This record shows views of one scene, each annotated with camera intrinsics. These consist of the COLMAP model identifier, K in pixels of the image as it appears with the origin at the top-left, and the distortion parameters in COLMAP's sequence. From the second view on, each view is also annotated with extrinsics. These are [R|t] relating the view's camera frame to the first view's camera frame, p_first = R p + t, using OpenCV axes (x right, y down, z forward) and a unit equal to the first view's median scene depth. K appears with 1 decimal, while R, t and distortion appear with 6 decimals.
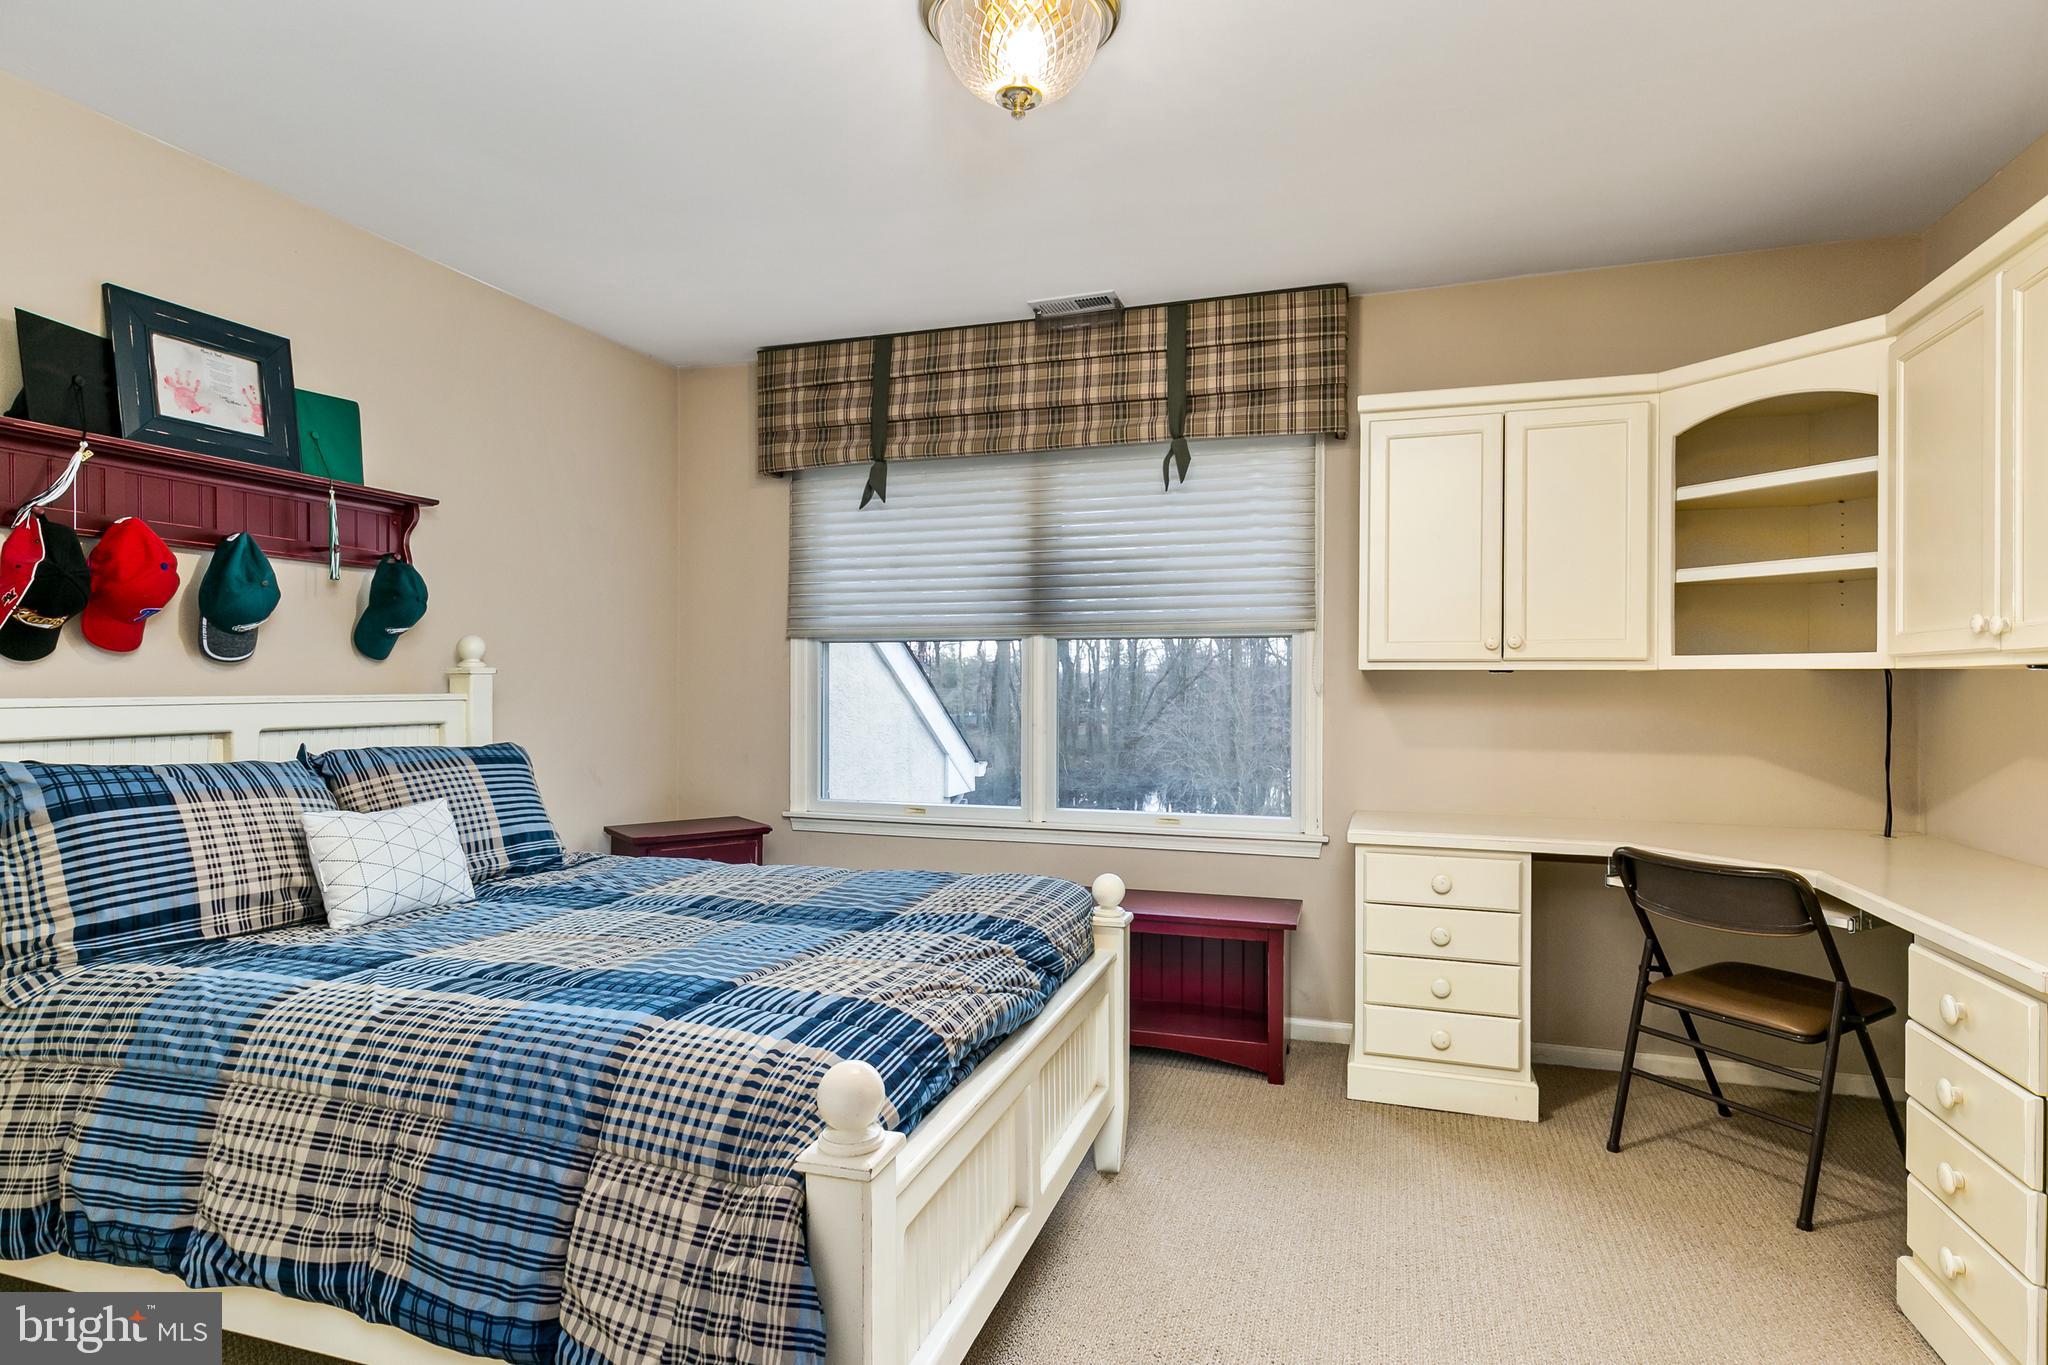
lens RADIAL K [[1052.1, 0, 1027.3], [0, 1052.1, 677.9], [0, 0, 1]] dist [-0.000664, -0.000674]
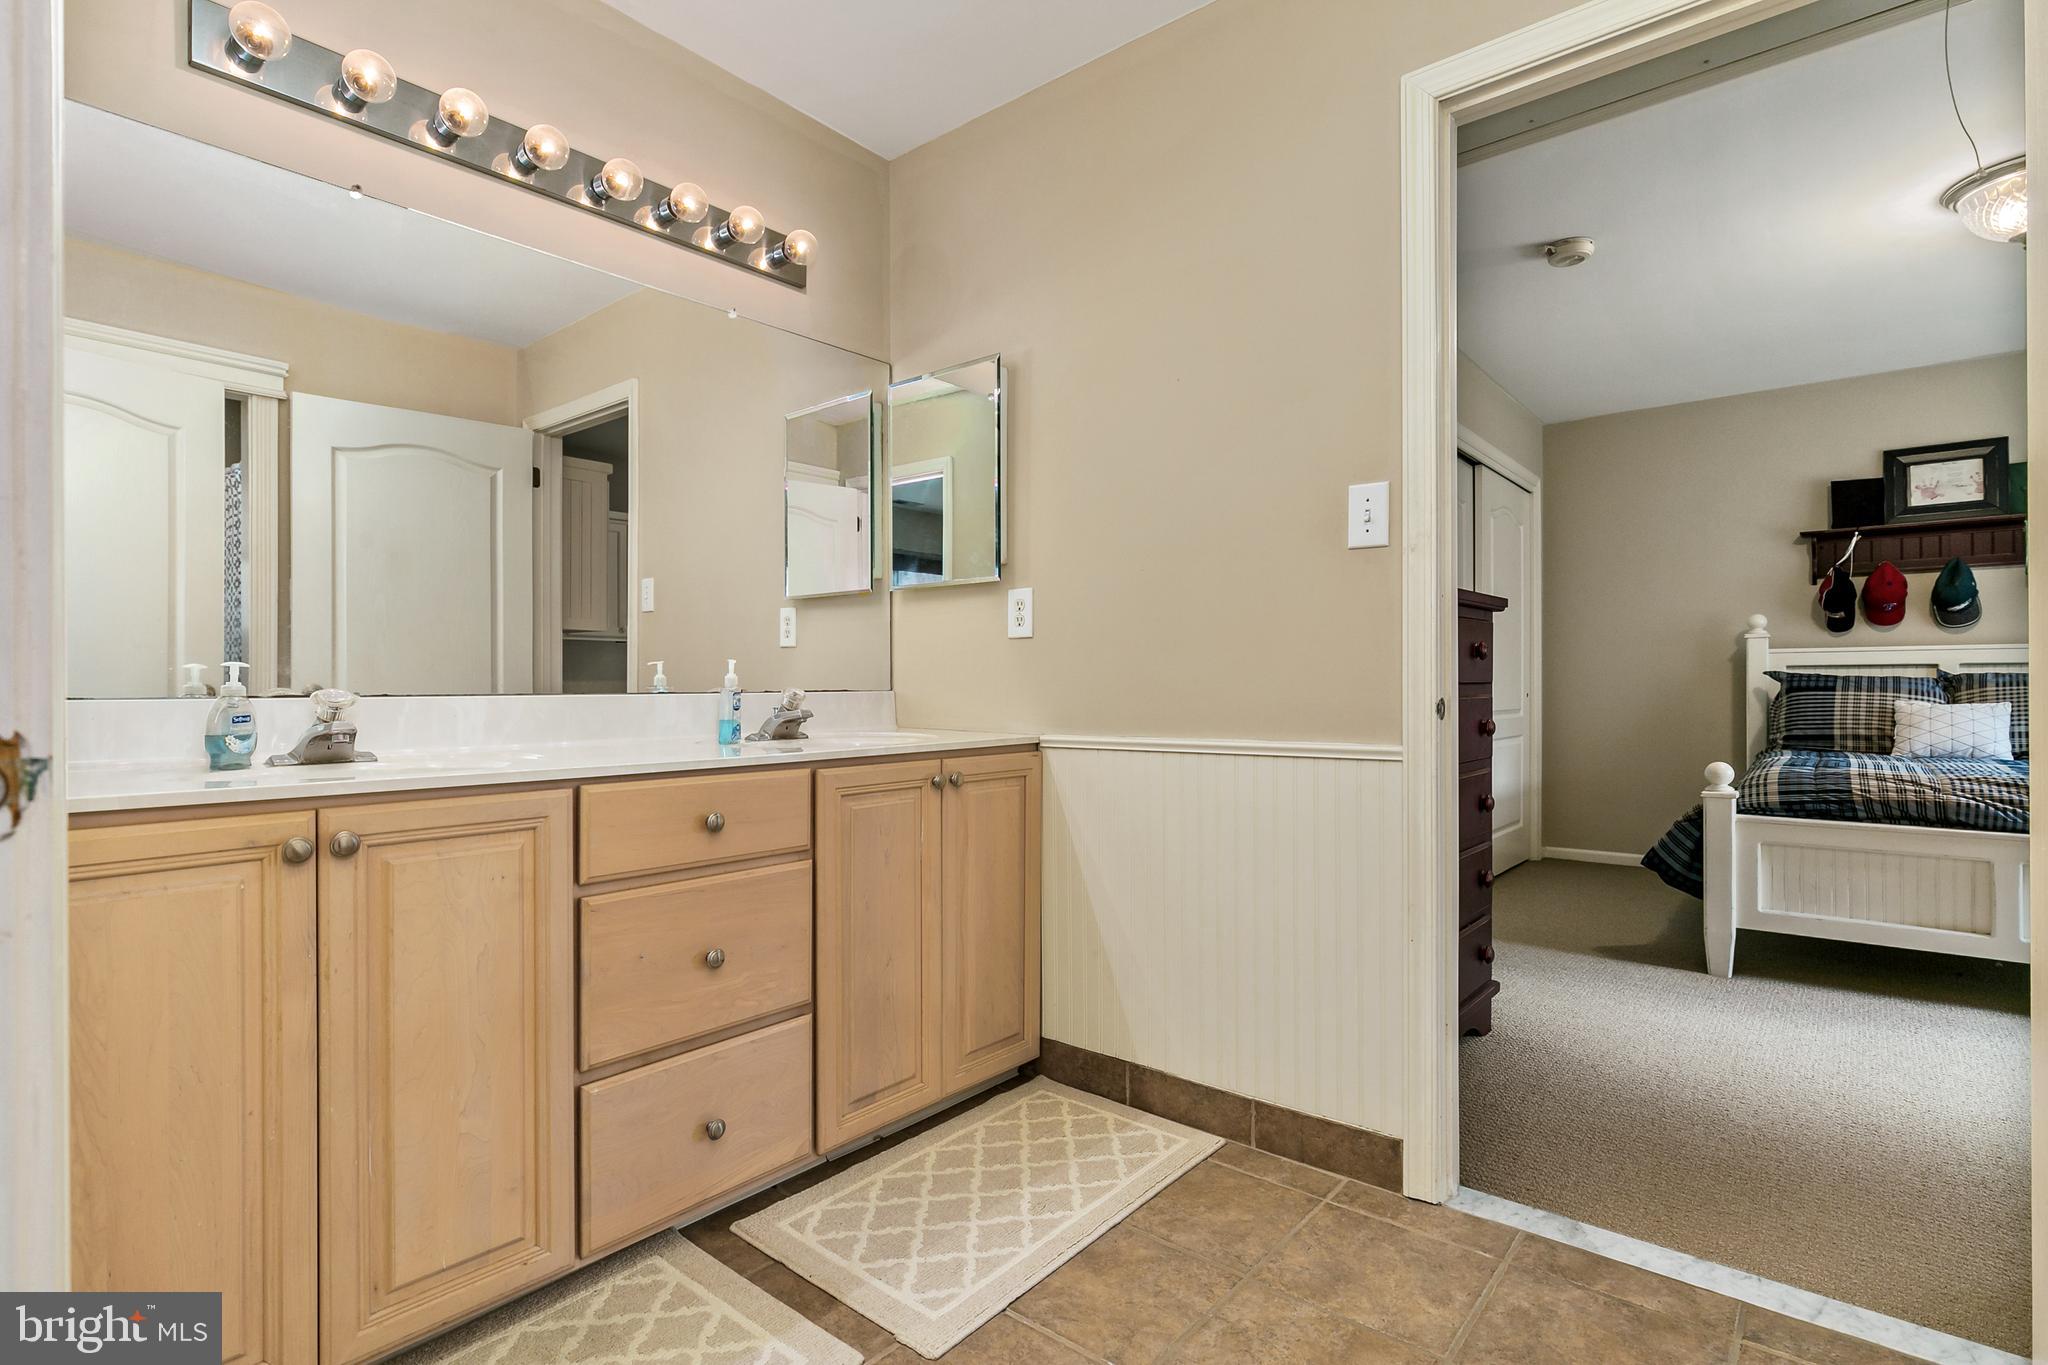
lens RADIAL K [[1002.3, 0, 1027.6], [0, 1002.3, 688.1], [0, 0, 1]] dist [-0.003617, -0.000477]
pose [[-0.363572, -0.003597, -0.931559, 1.701529], [0.001952, 0.999987, -0.004623, 0.109451], [0.931564, -0.003500, -0.363560, 0.143596]]
